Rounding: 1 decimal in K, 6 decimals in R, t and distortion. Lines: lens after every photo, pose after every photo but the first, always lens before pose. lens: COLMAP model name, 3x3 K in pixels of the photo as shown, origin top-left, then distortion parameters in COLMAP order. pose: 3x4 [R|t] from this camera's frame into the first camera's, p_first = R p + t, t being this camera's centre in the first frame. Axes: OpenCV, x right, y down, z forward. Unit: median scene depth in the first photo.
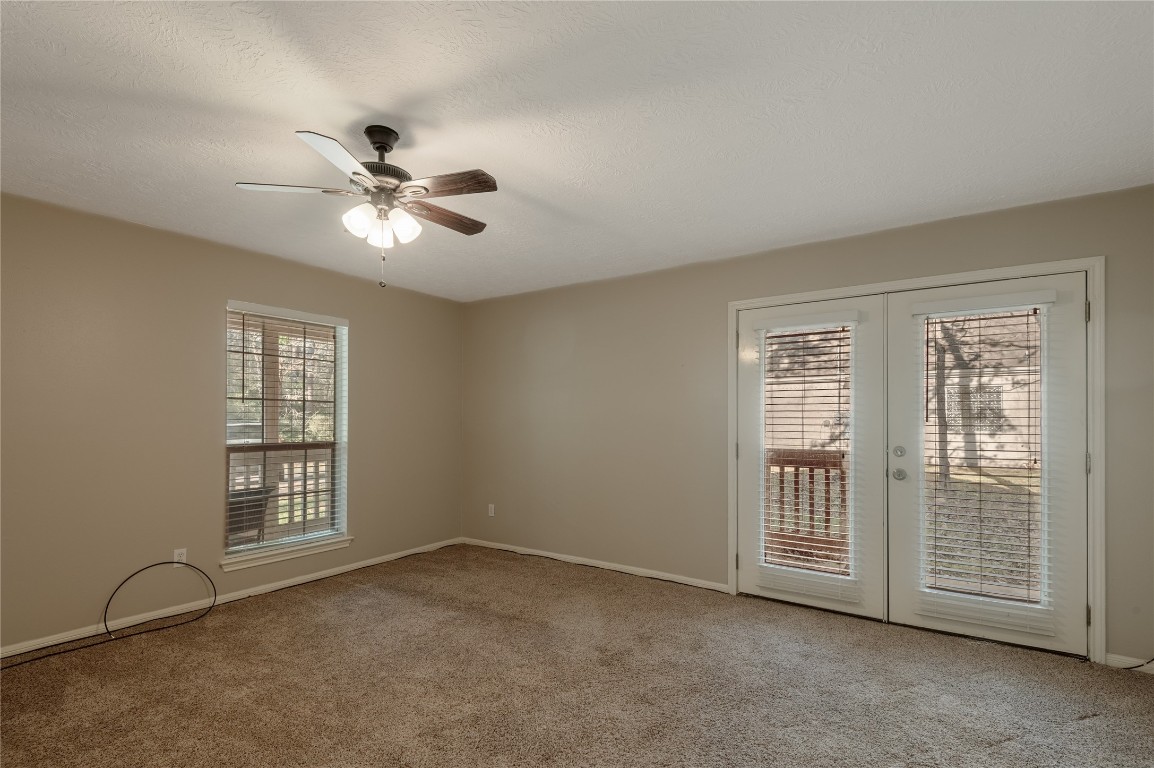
lens RADIAL K [[537.0, 0, 577.5], [0, 537.0, 397.9], [0, 0, 1]] dist [0.037248, -0.024588]
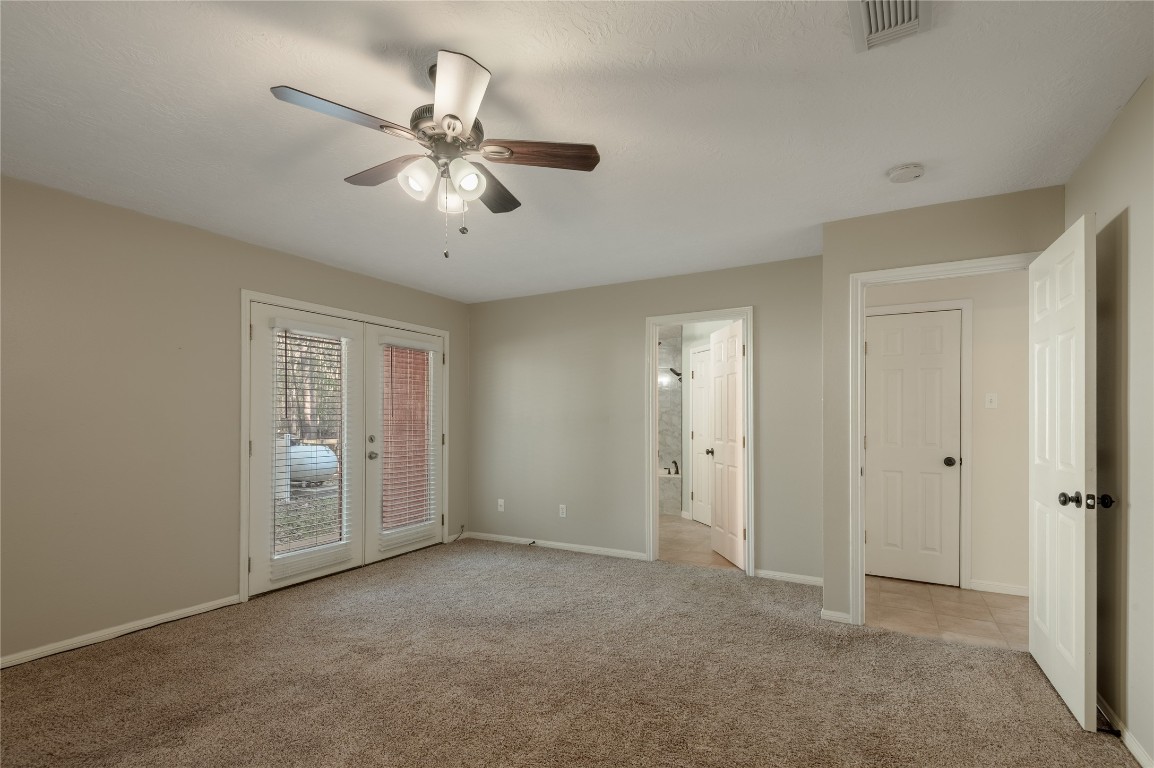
lens RADIAL K [[537.0, 0, 577.5], [0, 537.0, 397.9], [0, 0, 1]] dist [0.037248, -0.024588]
pose [[-0.087488, 0.033680, 0.995596, -0.806024], [-0.043166, 0.998361, -0.037567, 0.021453], [-0.995230, -0.046263, -0.085891, 0.582645]]
